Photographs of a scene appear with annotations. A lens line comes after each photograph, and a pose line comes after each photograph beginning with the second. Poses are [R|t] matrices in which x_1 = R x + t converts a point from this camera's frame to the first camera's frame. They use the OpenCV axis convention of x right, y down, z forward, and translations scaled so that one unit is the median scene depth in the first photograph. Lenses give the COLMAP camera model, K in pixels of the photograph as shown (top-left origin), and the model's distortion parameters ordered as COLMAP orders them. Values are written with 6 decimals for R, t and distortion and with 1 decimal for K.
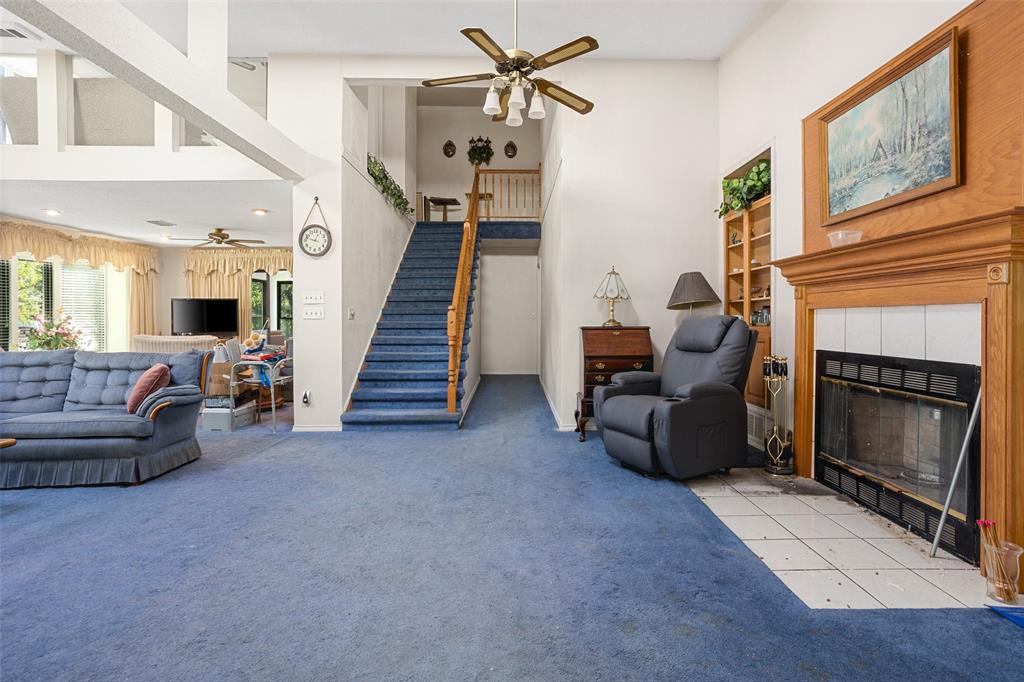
lens RADIAL K [[506.0, 0, 512.8], [0, 506.0, 329.9], [0, 0, 1]] dist [-0.000665, -0.000077]
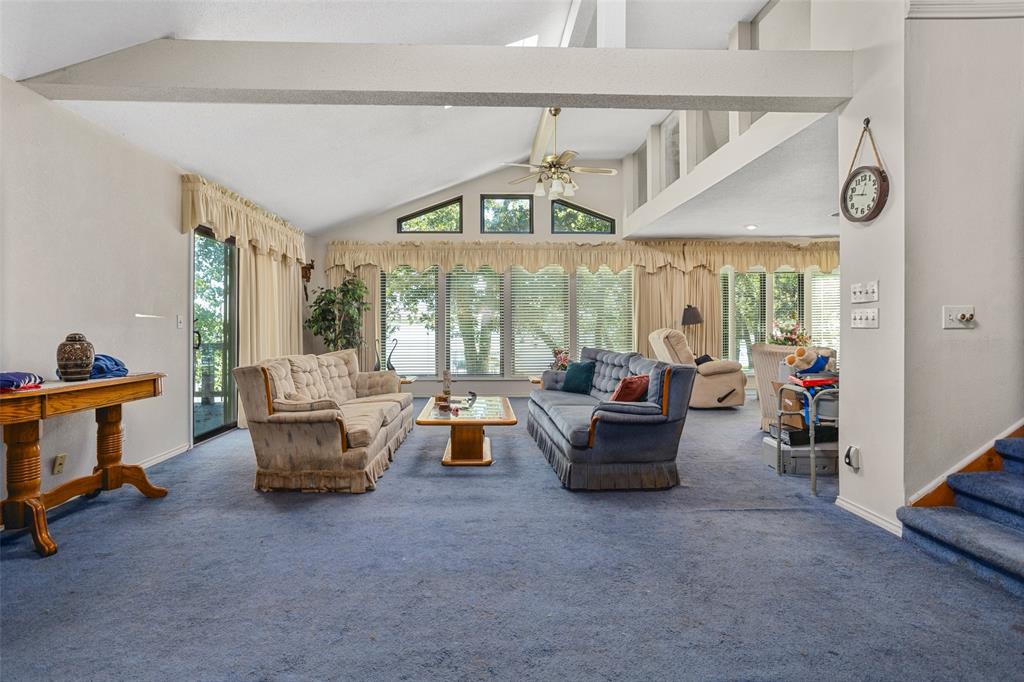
lens RADIAL K [[506.0, 0, 512.8], [0, 506.0, 329.9], [0, 0, 1]] dist [-0.000665, -0.000077]
pose [[0.050153, 0.006289, -0.998722, 0.115382], [-0.016825, 0.999844, 0.005452, -0.009606], [0.998600, 0.016530, 0.050251, 0.365454]]
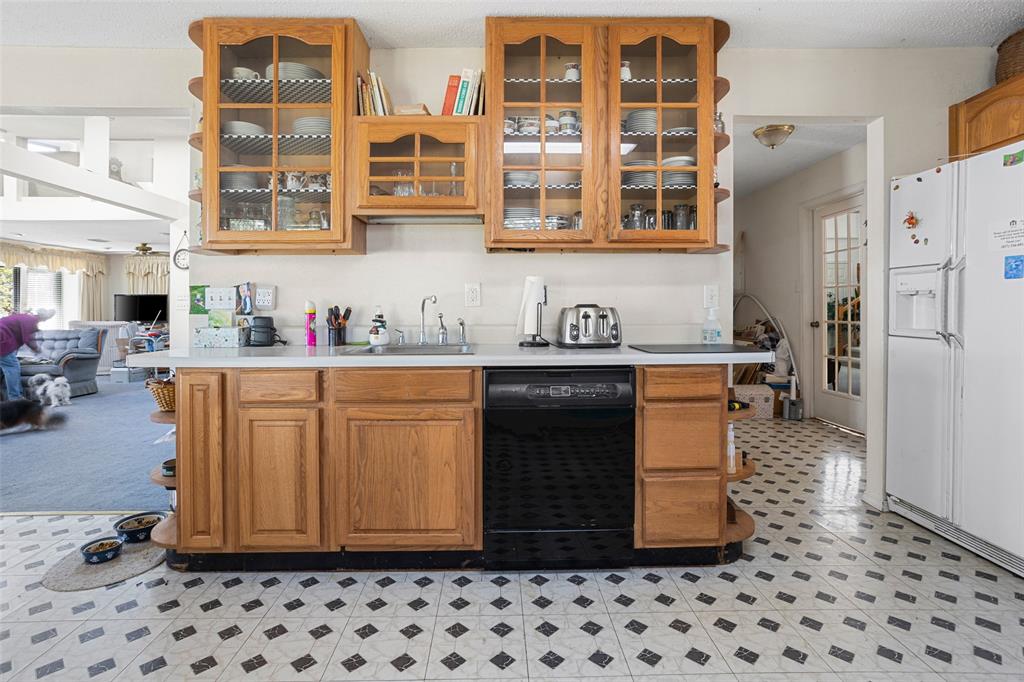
lens RADIAL K [[502.2, 0, 505.8], [0, 502.2, 316.4], [0, 0, 1]] dist [-0.002122, 0.000056]
pose [[0.999935, 0.000601, 0.011349, 0.372870], [-0.000471, 0.999935, -0.011404, 0.010371], [-0.011355, 0.011398, 0.999871, -0.351977]]
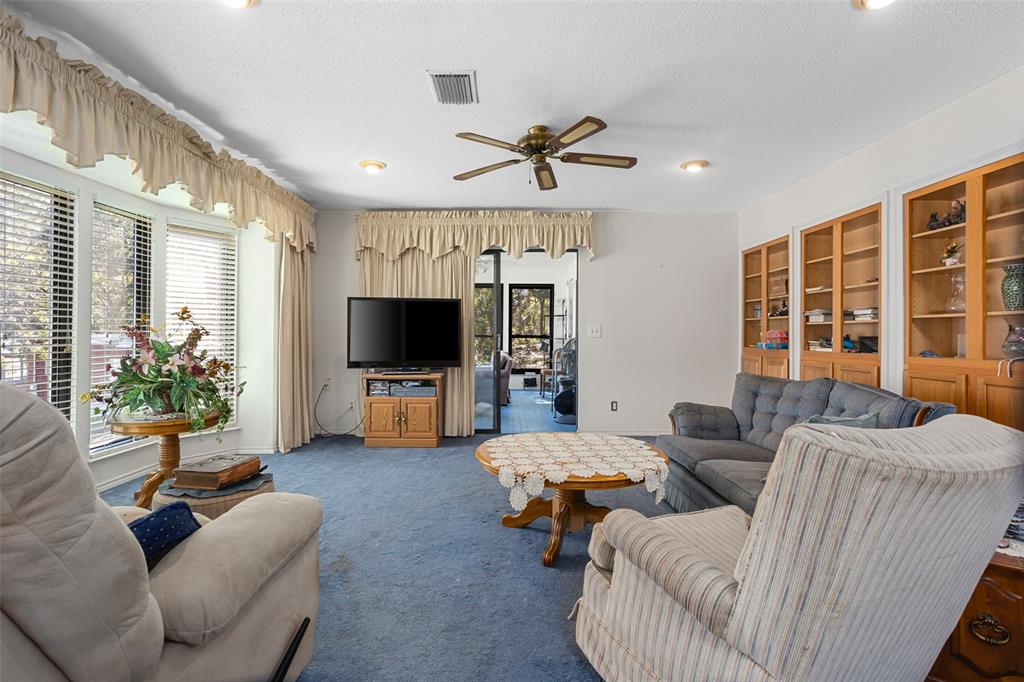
lens RADIAL K [[489.7, 0, 512.0], [0, 489.7, 341.0], [0, 0, 1]] dist [0.000419, 0.000146]
pose [[0.999820, 0.001671, 0.018879, -0.602068], [-0.001562, 0.999982, -0.005791, -0.013232], [-0.018888, 0.005760, 0.999805, 0.555008]]
